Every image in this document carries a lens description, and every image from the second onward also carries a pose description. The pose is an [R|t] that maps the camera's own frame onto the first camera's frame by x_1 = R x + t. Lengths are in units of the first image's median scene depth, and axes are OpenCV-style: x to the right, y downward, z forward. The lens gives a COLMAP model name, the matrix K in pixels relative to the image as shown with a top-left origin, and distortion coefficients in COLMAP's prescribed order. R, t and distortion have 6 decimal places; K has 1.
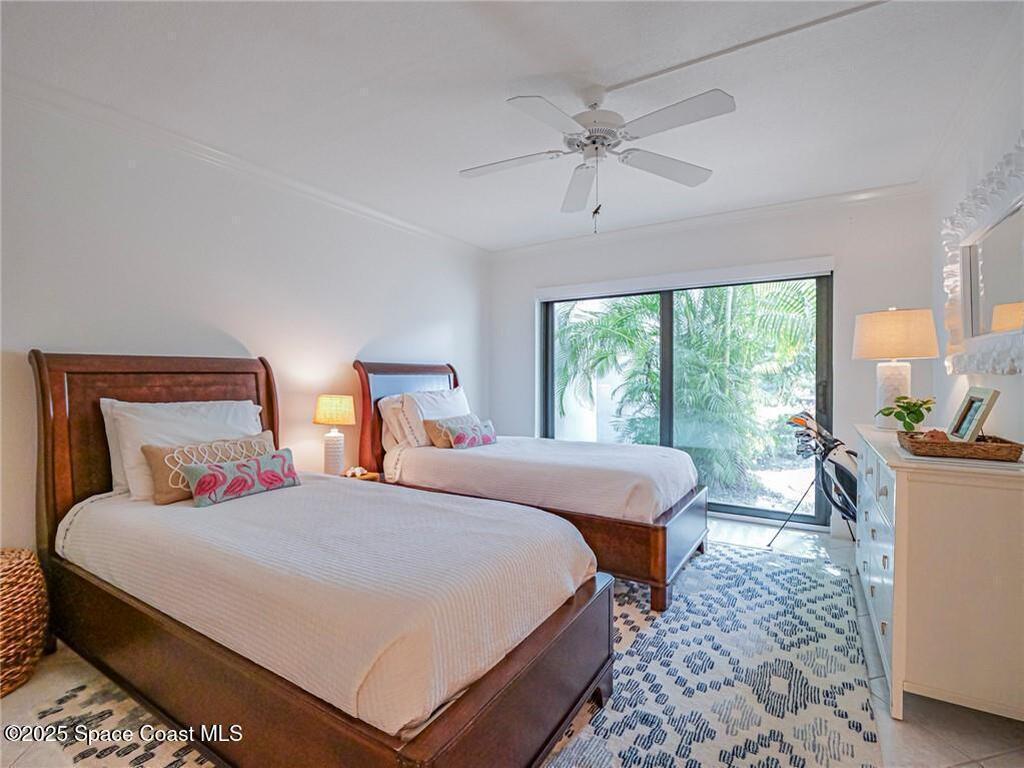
lens RADIAL K [[493.6, 0, 511.1], [0, 493.6, 384.6], [0, 0, 1]] dist [-0.016702, 0.001131]
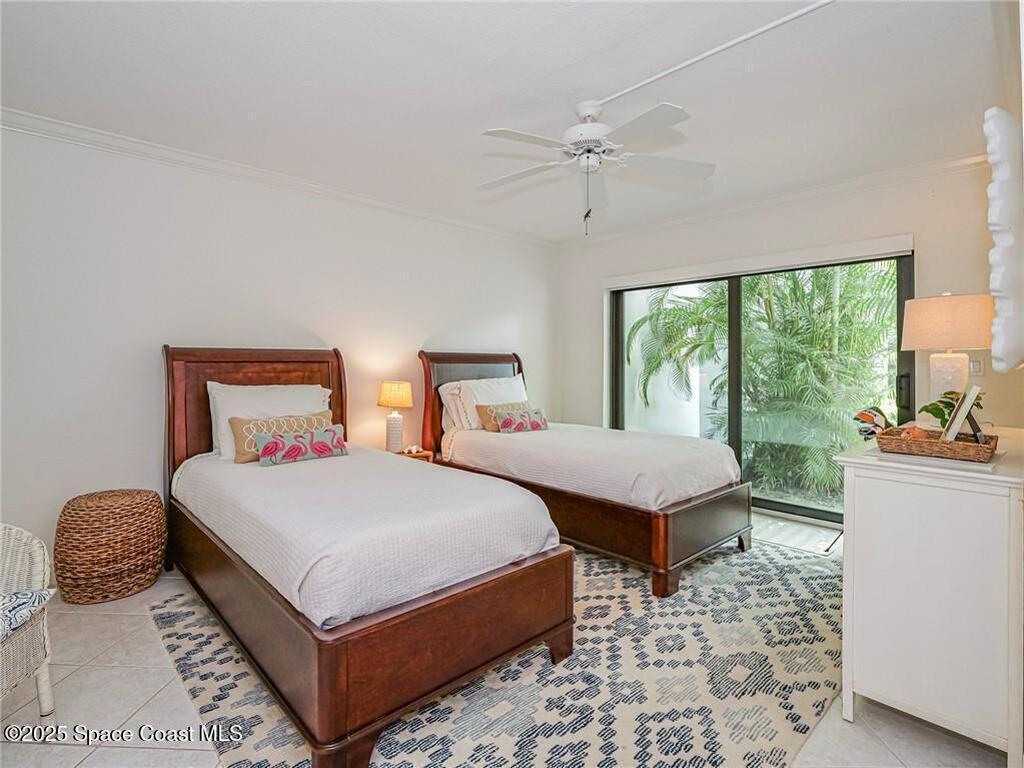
lens RADIAL K [[525.3, 0, 528.9], [0, 525.3, 361.2], [0, 0, 1]] dist [-0.010576, -0.001351]
pose [[0.968727, 0.004364, -0.248091, 0.320438], [-0.009347, 0.999777, -0.018911, -0.006686], [0.247953, 0.020639, 0.968552, -0.141318]]
